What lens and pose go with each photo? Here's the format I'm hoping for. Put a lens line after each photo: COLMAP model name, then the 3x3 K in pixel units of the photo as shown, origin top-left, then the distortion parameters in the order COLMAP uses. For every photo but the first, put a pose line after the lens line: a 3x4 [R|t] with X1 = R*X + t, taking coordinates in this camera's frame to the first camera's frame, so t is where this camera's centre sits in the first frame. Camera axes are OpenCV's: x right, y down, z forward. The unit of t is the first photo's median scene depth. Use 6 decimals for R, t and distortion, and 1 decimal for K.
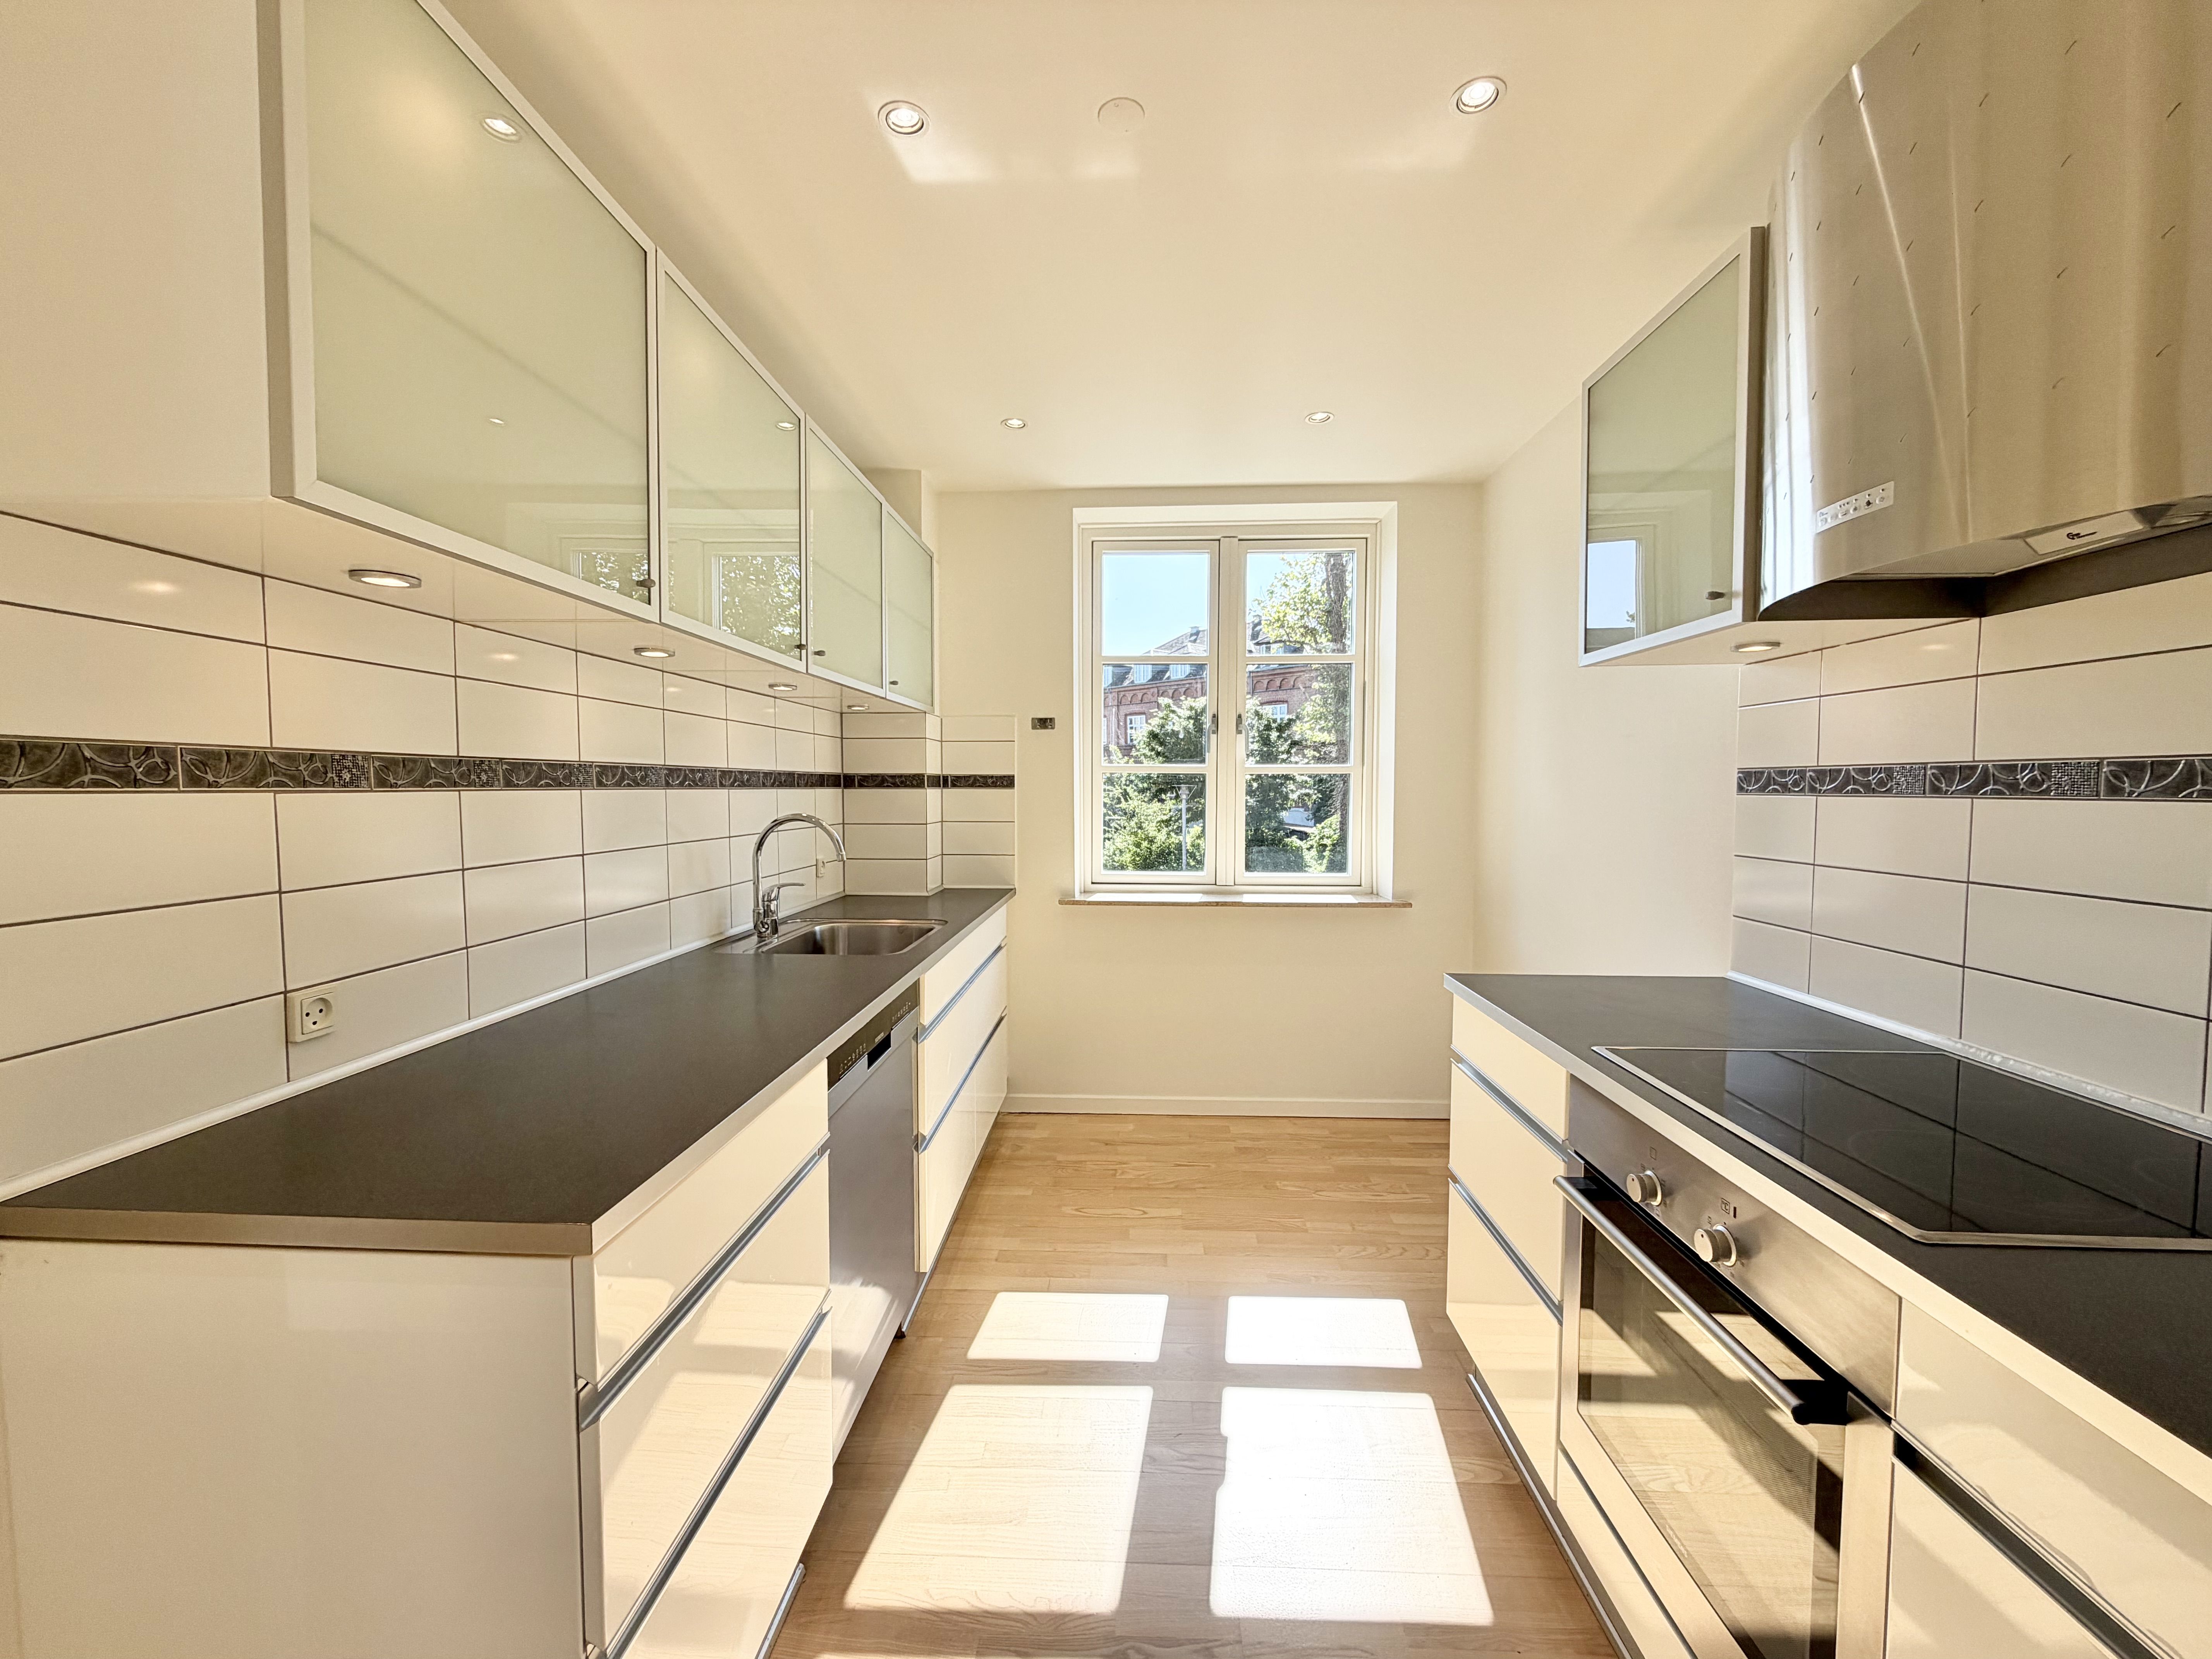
lens RADIAL K [[877.5, 0, 1096.4], [0, 877.5, 829.1], [0, 0, 1]] dist [-0.005038, 0.000947]
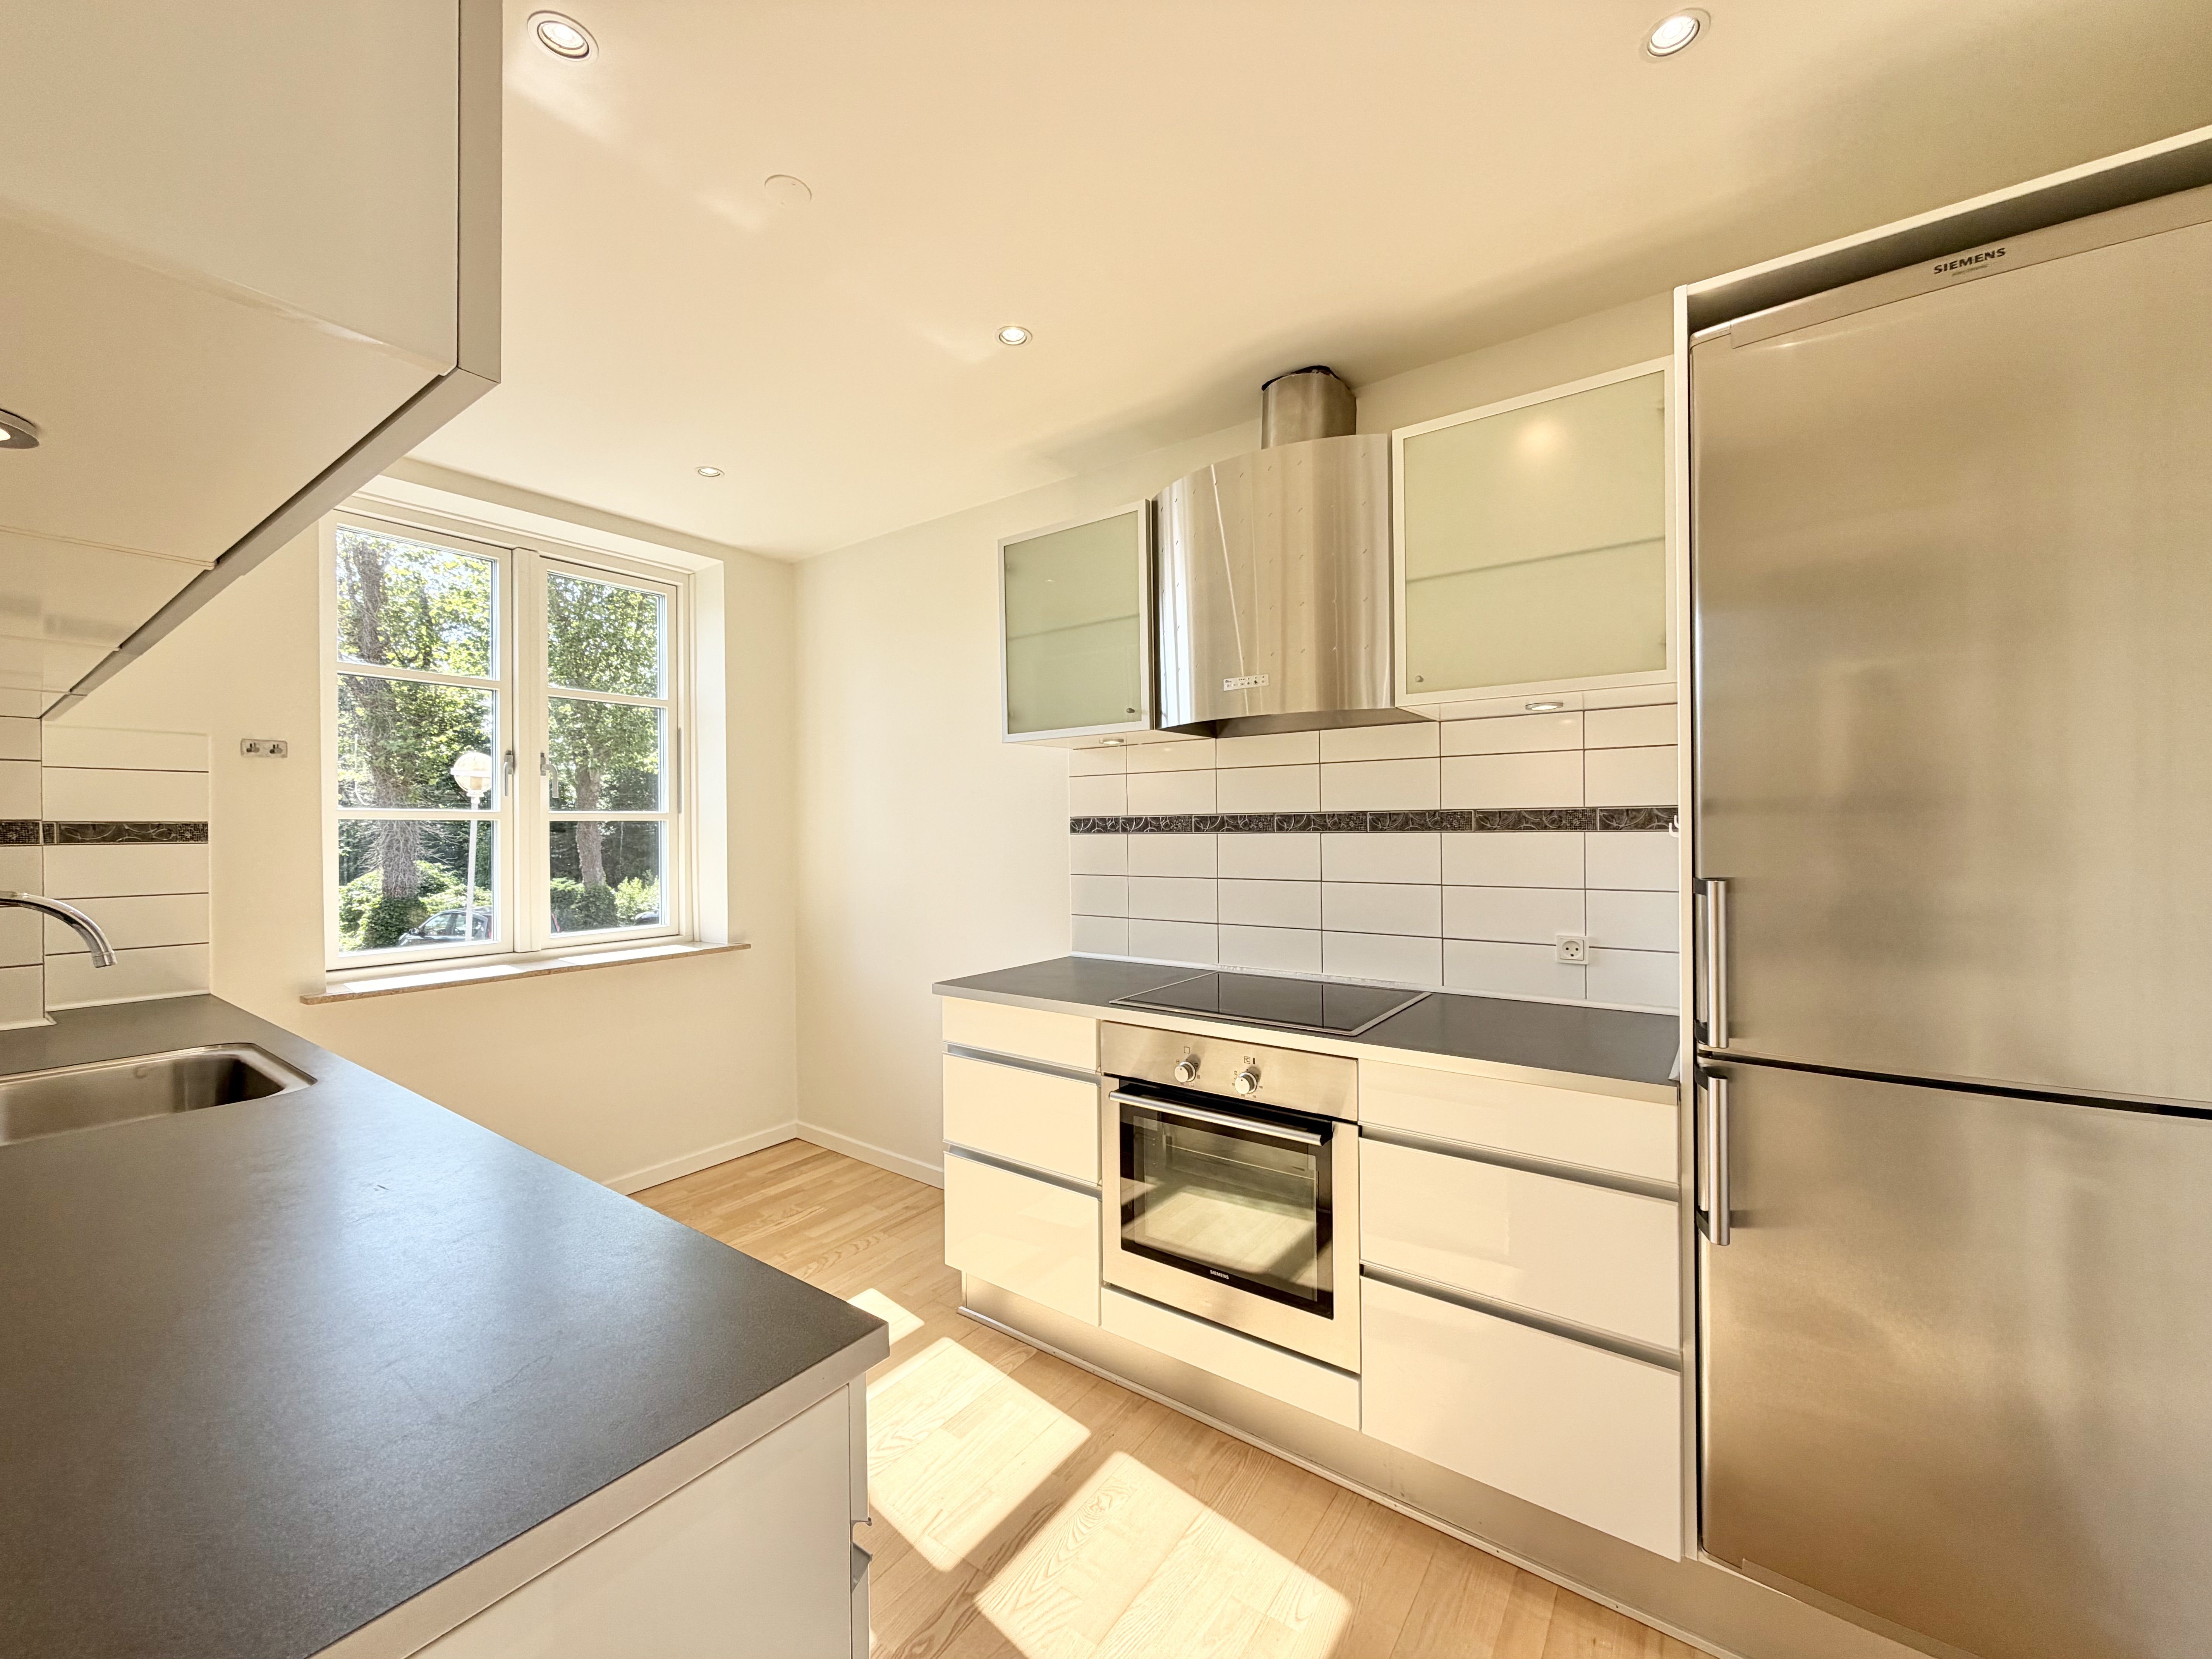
lens RADIAL K [[877.5, 0, 1095.4], [0, 877.5, 828.3], [0, 0, 1]] dist [-0.005038, 0.000947]
pose [[0.547787, -0.005979, 0.836597, -0.465893], [0.052486, 0.998250, -0.027233, -0.005749], [-0.834970, 0.058827, 0.547142, 0.118508]]
